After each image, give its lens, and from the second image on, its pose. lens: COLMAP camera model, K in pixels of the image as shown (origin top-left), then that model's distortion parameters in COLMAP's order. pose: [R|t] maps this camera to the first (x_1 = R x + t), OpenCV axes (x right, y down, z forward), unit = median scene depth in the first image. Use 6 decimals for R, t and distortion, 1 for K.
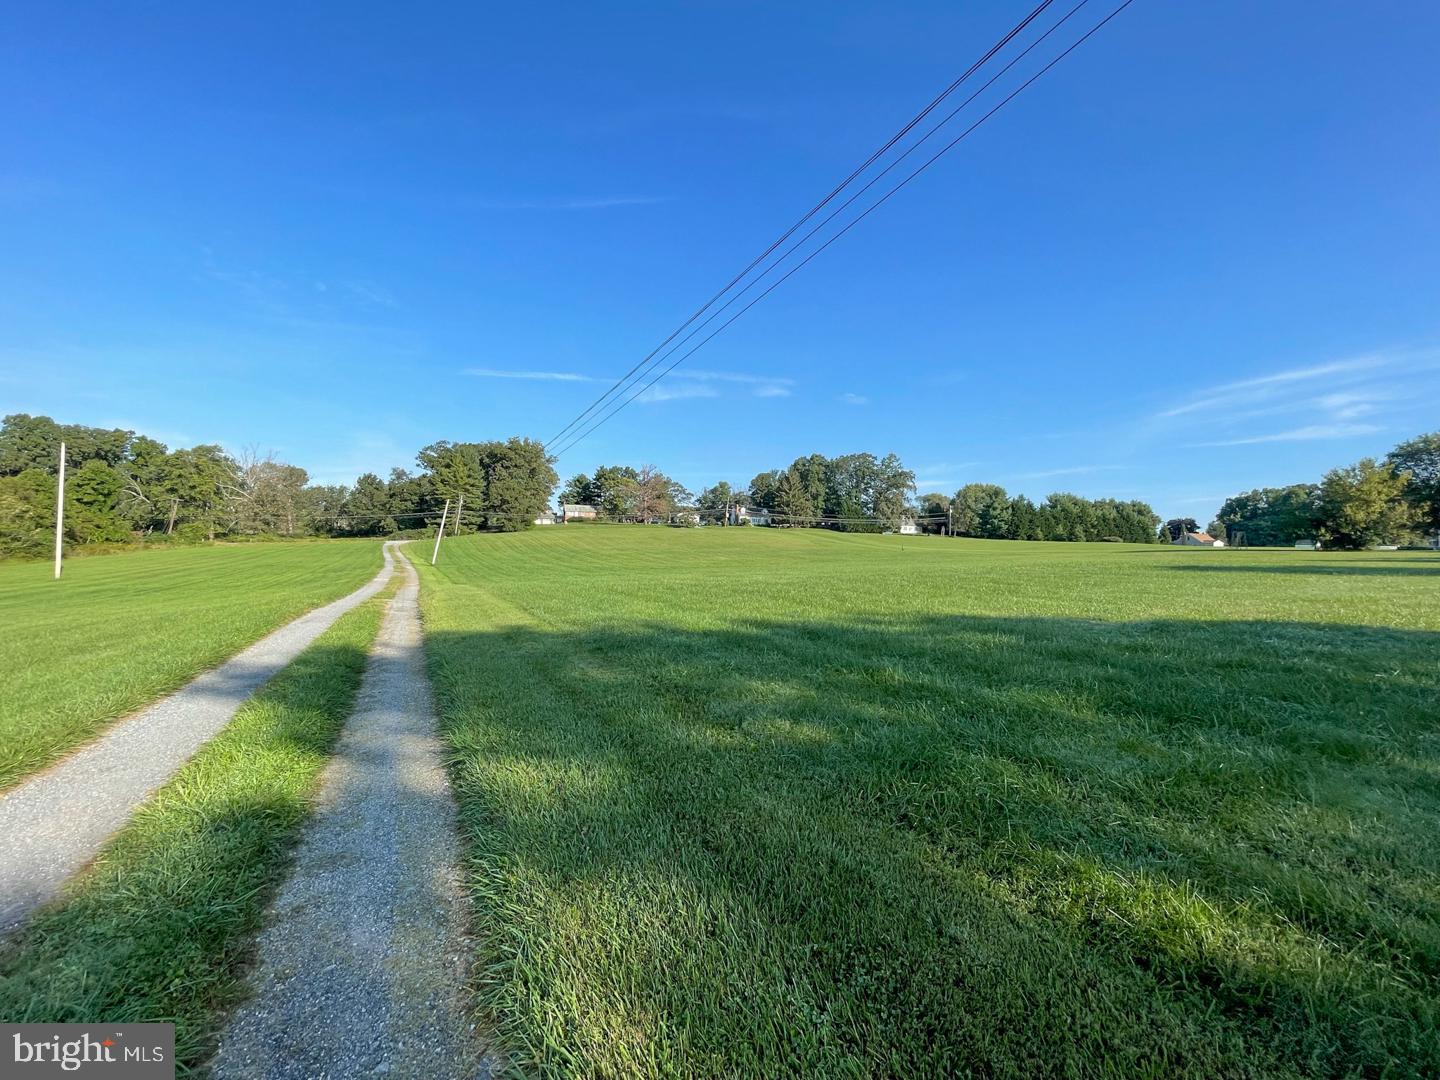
lens RADIAL K [[581.9, 0, 713.5], [0, 581.9, 545.2], [0, 0, 1]] dist [0.001276, -0.000235]
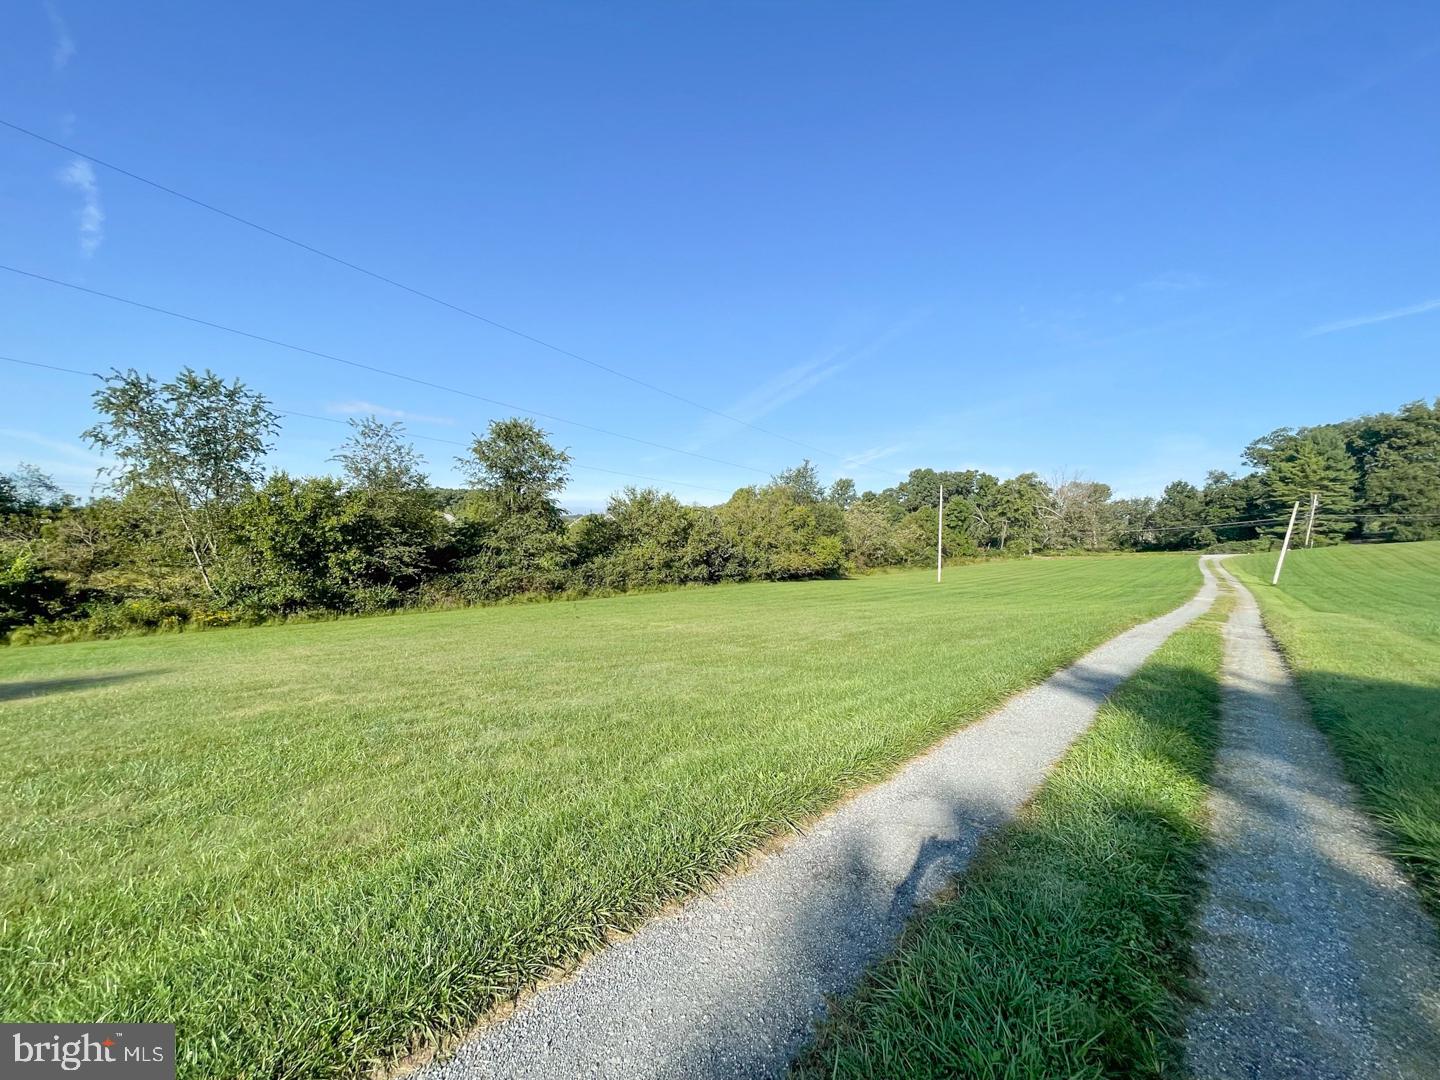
lens RADIAL K [[581.9, 0, 713.5], [0, 581.9, 545.2], [0, 0, 1]] dist [0.001276, -0.000235]
pose [[0.356920, -0.017086, -0.933979, -0.002930], [-0.005324, 0.999779, -0.020324, -0.000102], [0.934120, 0.012227, 0.356751, -0.004070]]
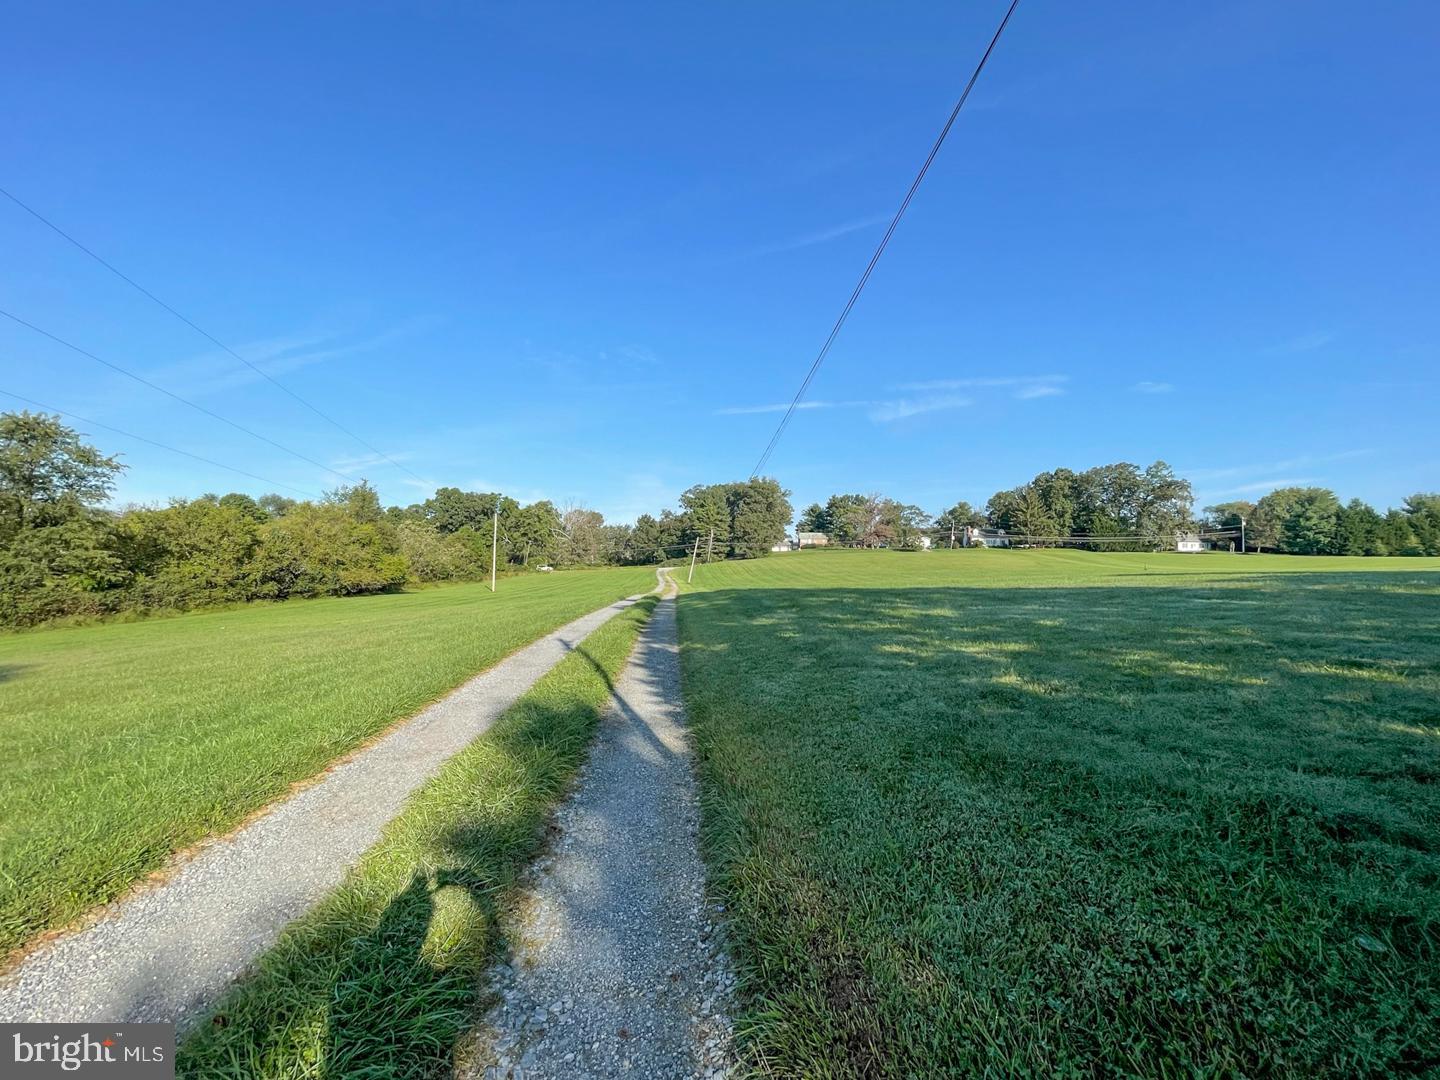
lens RADIAL K [[581.9, 0, 713.5], [0, 581.9, 545.2], [0, 0, 1]] dist [0.001276, -0.000235]
pose [[0.915189, -0.030025, -0.401905, 0.047537], [0.012827, 0.998886, -0.045415, 0.001769], [0.402821, 0.036408, 0.914554, -0.091921]]
